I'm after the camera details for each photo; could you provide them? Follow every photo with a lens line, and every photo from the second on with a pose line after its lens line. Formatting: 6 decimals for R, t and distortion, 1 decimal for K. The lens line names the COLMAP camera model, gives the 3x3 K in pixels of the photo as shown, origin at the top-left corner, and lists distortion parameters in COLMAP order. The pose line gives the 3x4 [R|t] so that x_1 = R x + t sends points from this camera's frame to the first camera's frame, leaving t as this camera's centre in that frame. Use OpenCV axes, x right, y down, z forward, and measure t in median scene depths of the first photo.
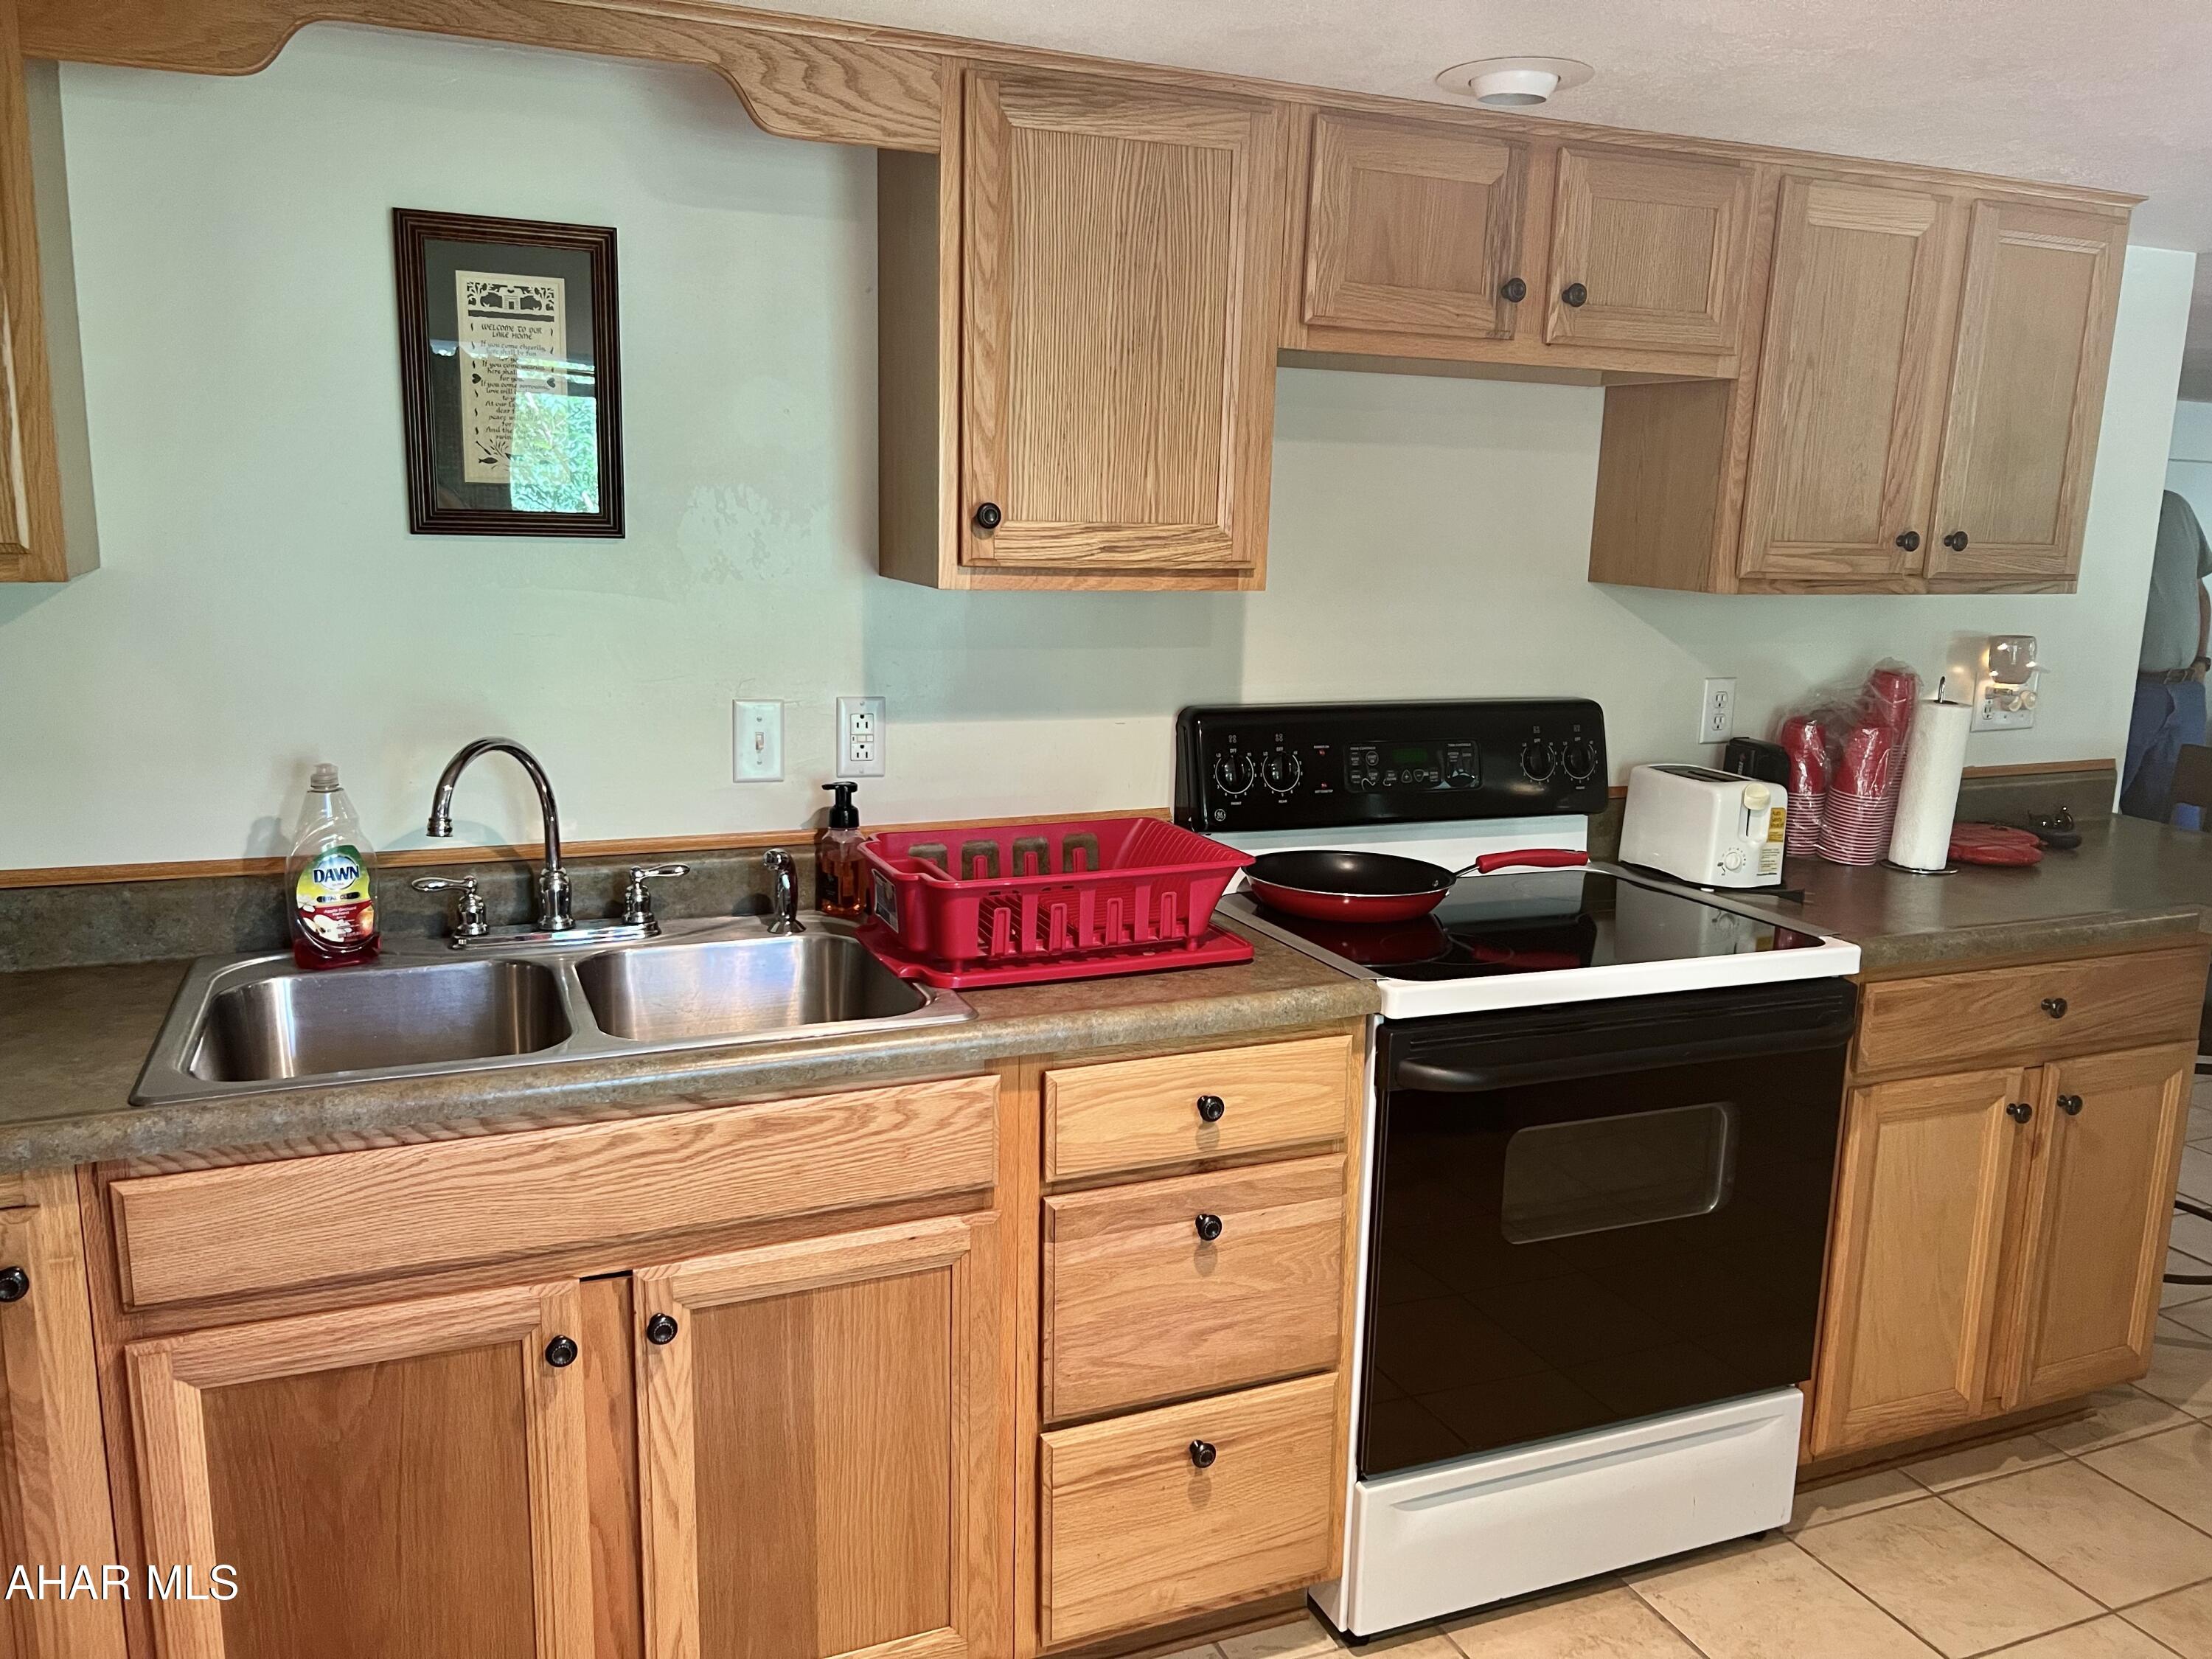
lens RADIAL K [[1657.3, 0, 1105.0], [0, 1657.3, 831.2], [0, 0, 1]] dist [0.011297, 0.001513]
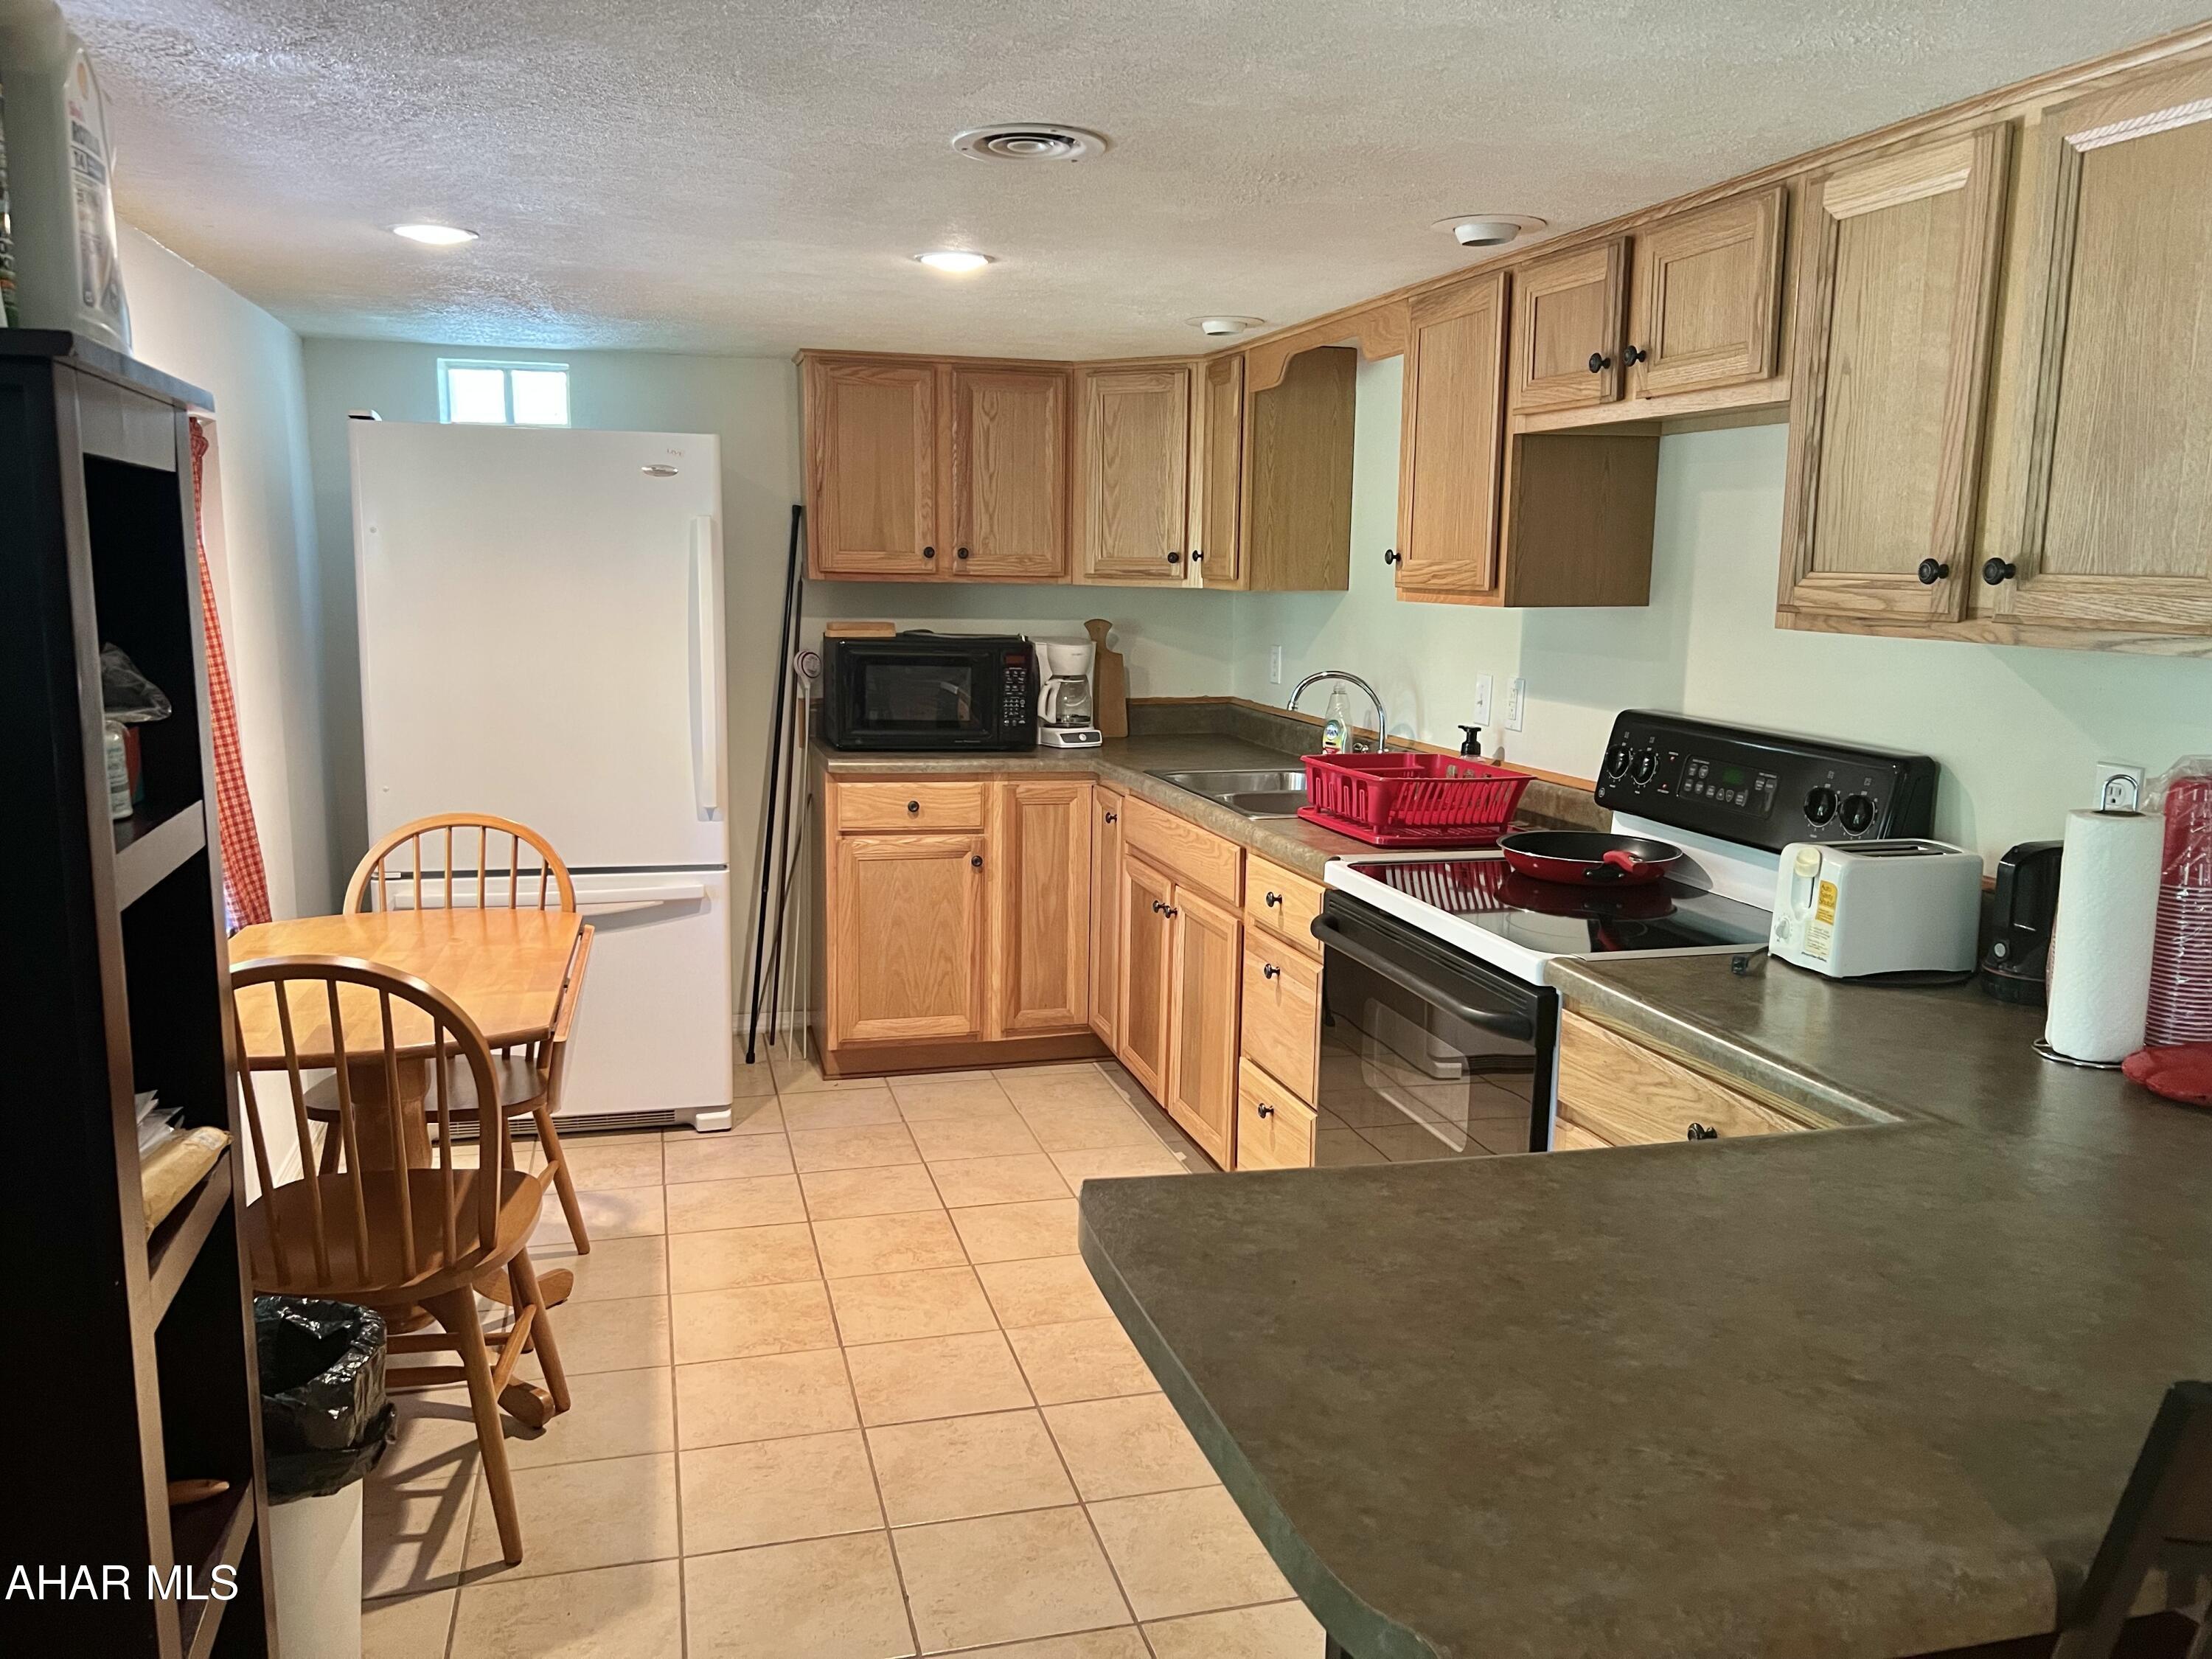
lens RADIAL K [[1657.3, 0, 1104.1], [0, 1657.3, 830.0], [0, 0, 1]] dist [0.011297, 0.001513]
pose [[-0.116741, 0.138704, -0.983429, 1.326352], [-0.201445, 0.966310, 0.160202, -0.105159], [0.972518, 0.216810, -0.084867, 0.725008]]
